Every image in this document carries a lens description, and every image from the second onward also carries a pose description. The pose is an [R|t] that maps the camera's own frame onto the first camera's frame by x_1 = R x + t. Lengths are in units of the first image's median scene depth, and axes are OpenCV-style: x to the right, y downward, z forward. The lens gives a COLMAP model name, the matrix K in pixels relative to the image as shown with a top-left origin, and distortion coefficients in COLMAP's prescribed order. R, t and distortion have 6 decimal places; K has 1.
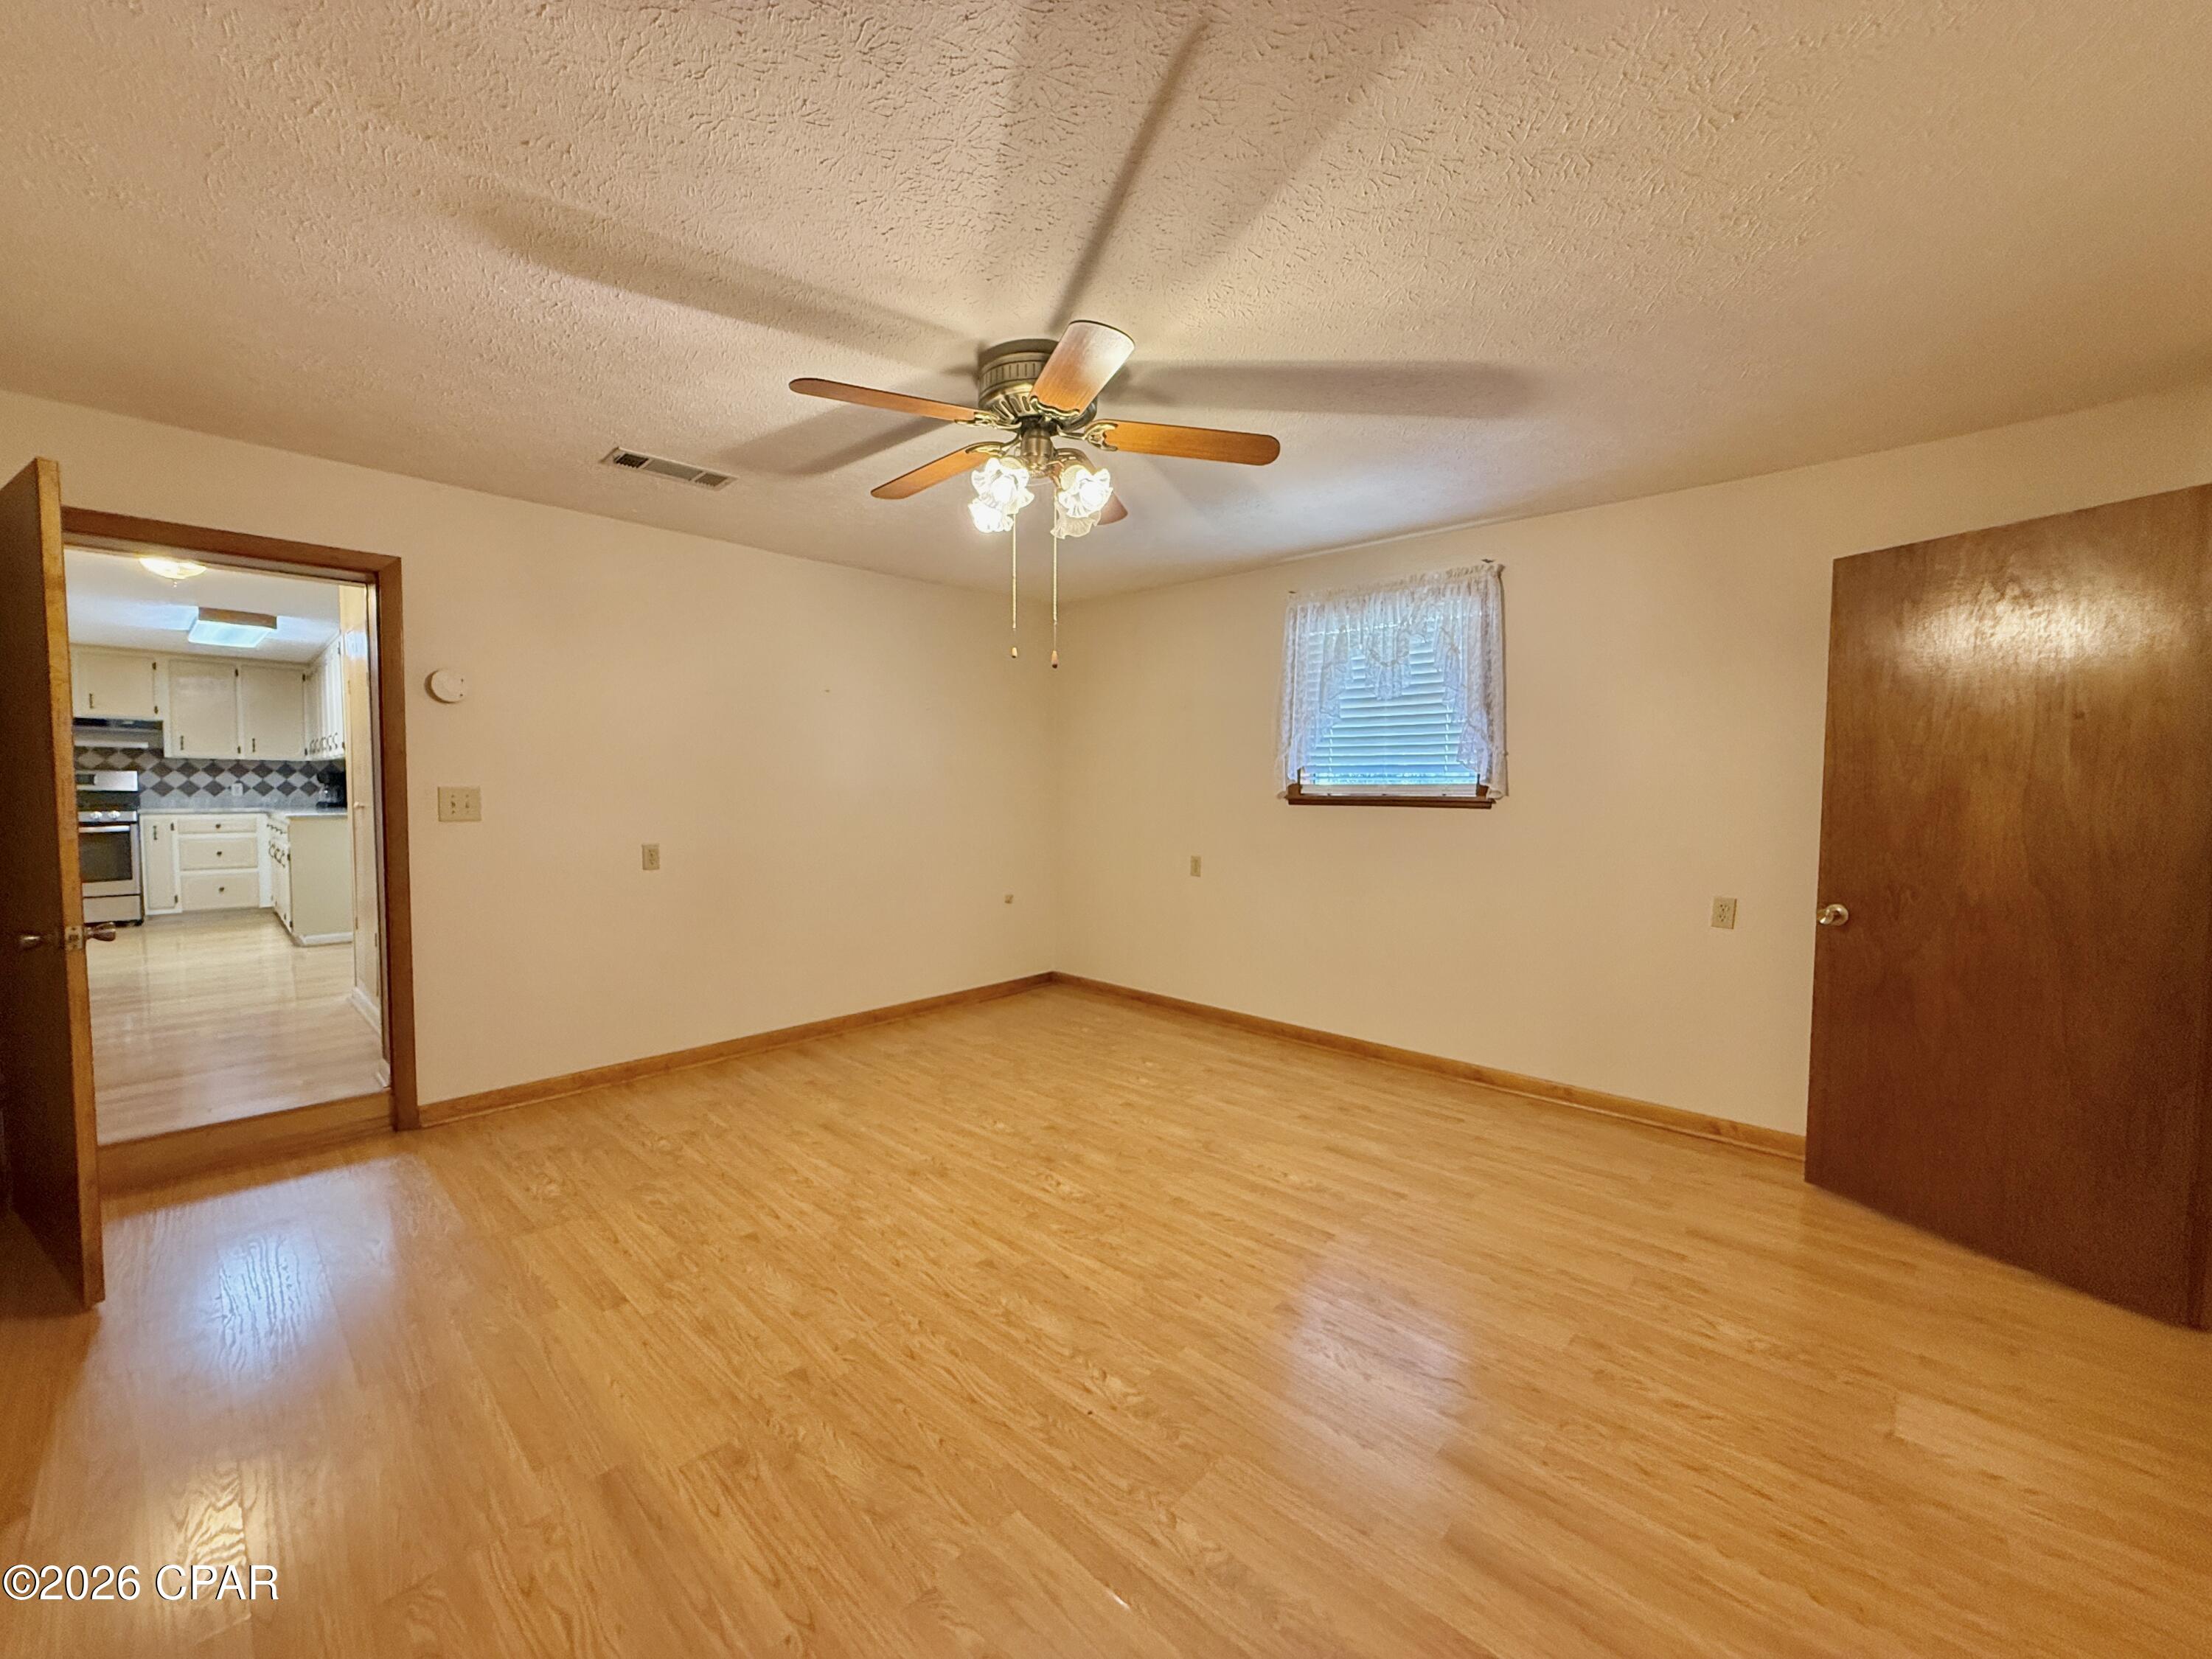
lens RADIAL K [[862.9, 0, 1099.9], [0, 862.9, 824.1], [0, 0, 1]] dist [0.000250, 0.000034]
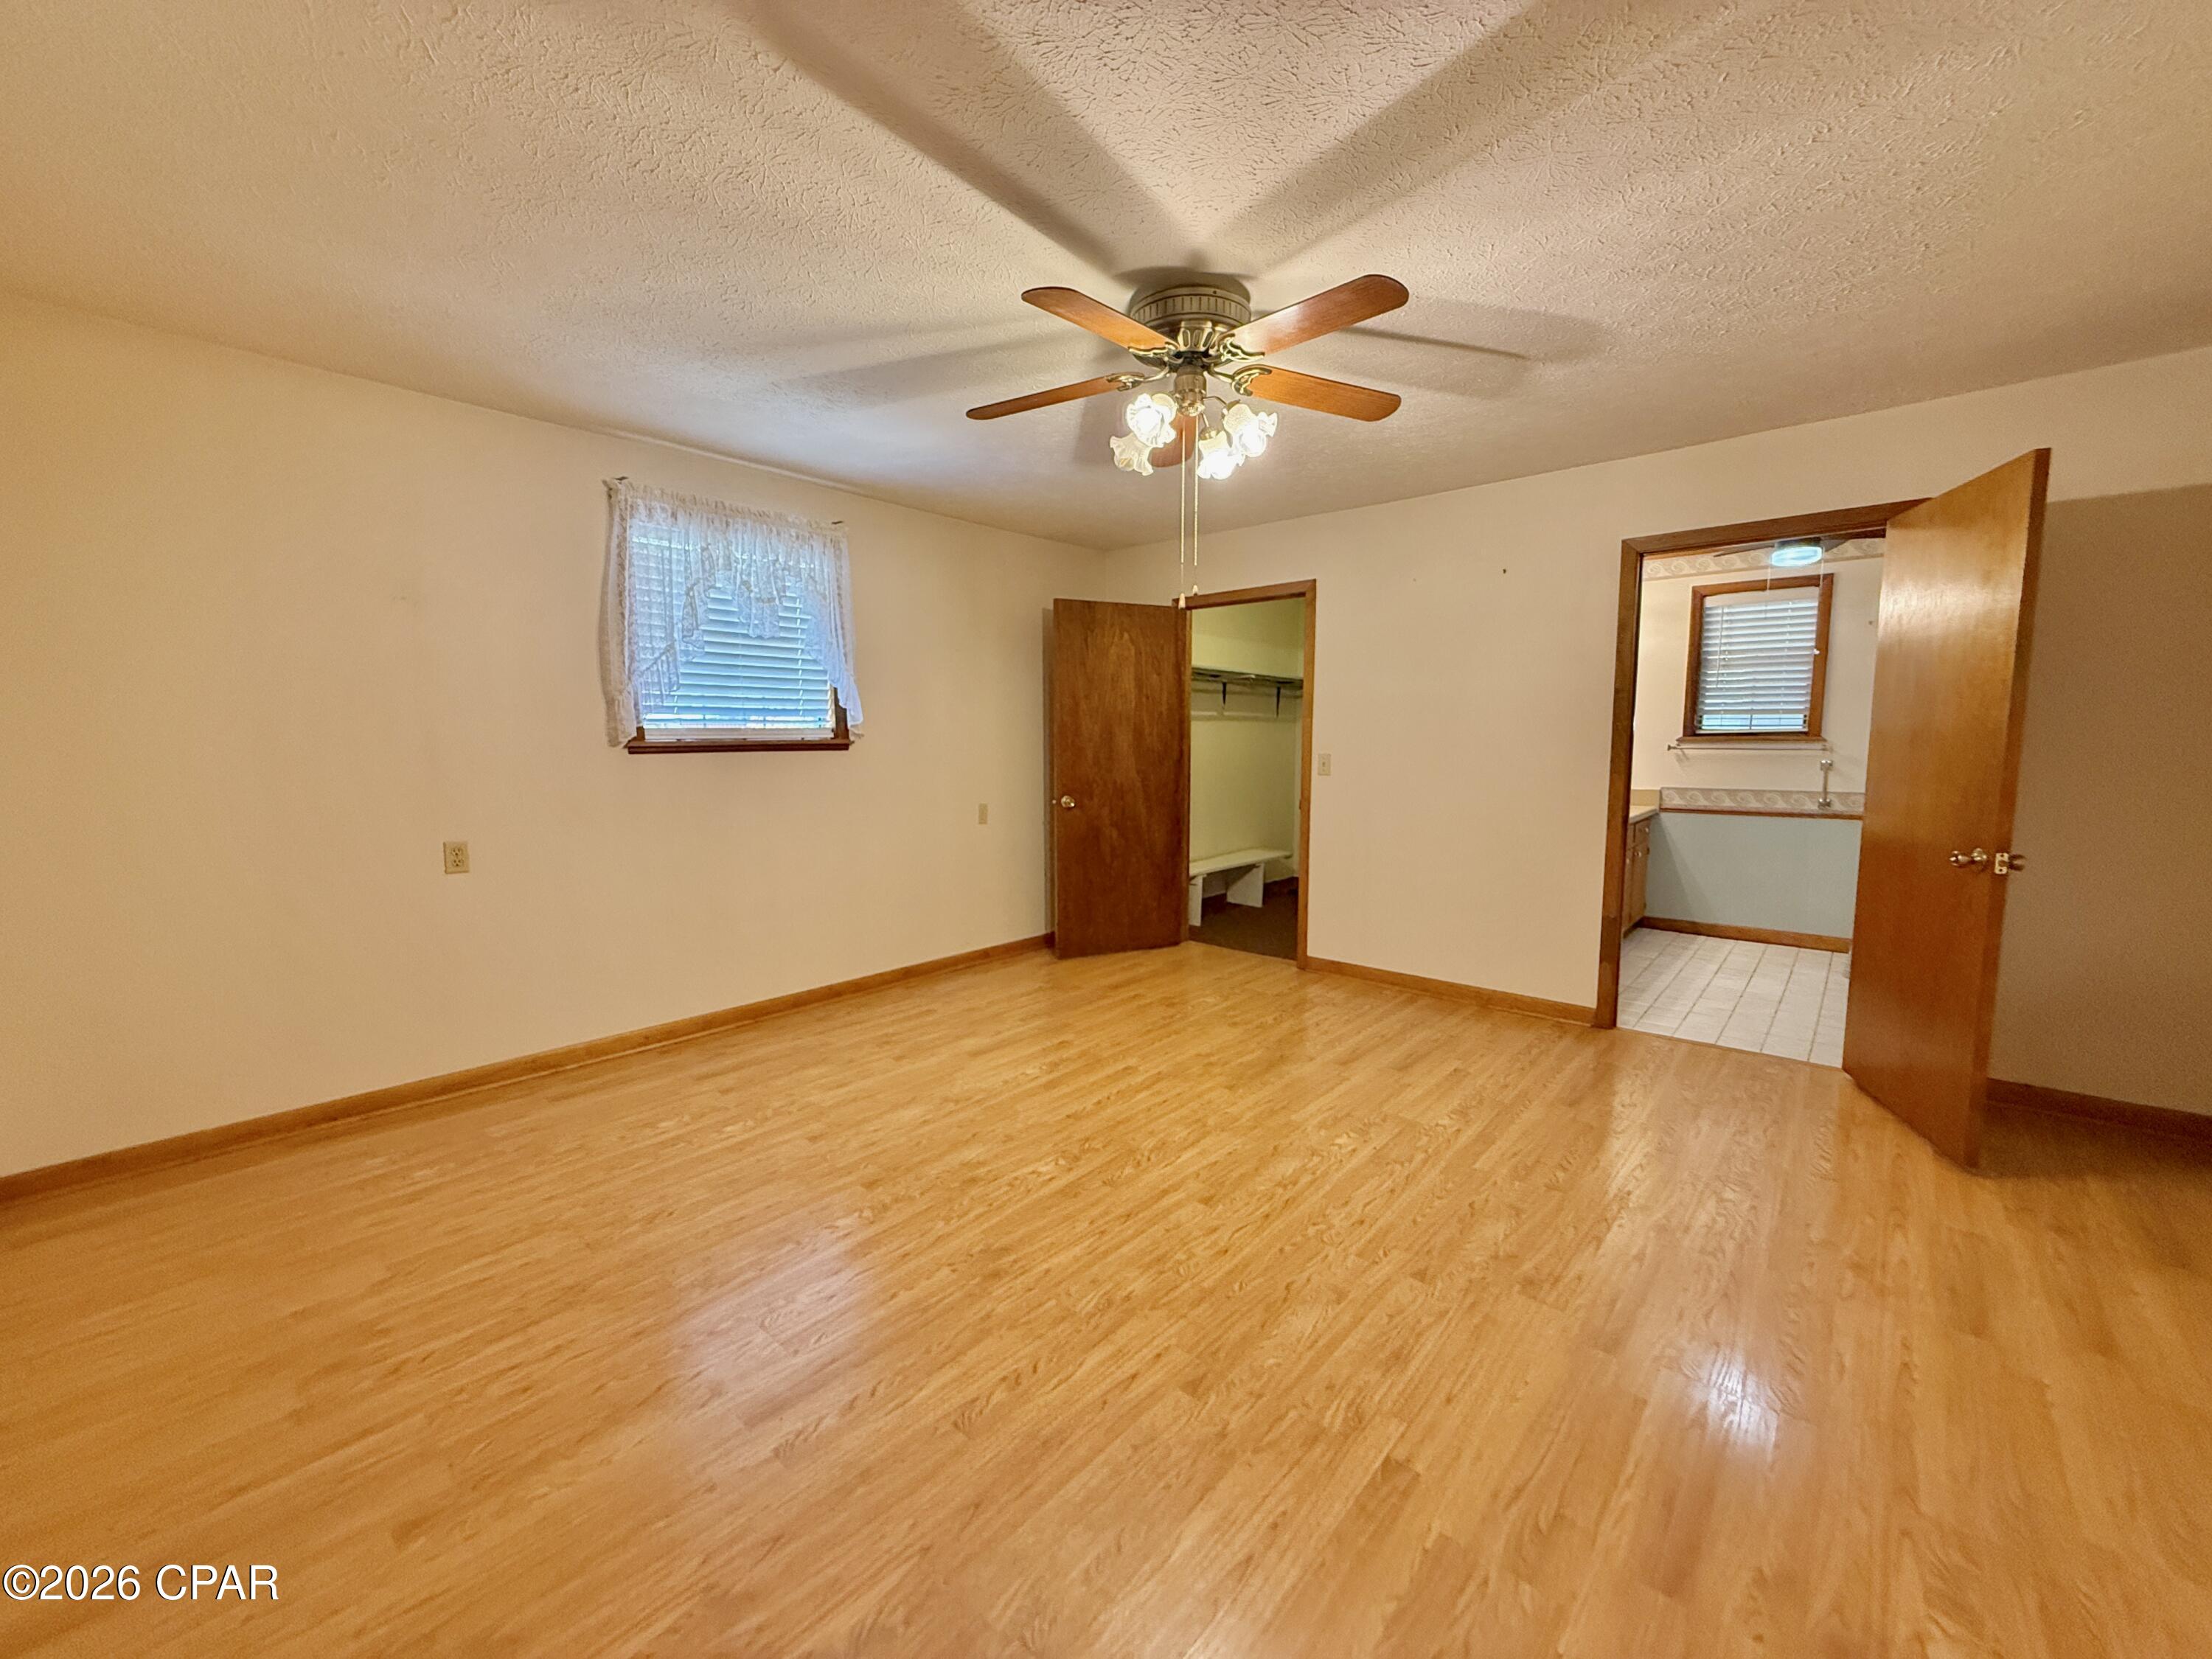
lens RADIAL K [[862.9, 0, 1099.9], [0, 862.9, 824.1], [0, 0, 1]] dist [0.000250, 0.000034]
pose [[-0.013268, -0.106669, 0.994206, -0.888965], [0.047485, 0.993105, 0.107185, -0.036356], [-0.998784, 0.048632, -0.008112, 0.907617]]
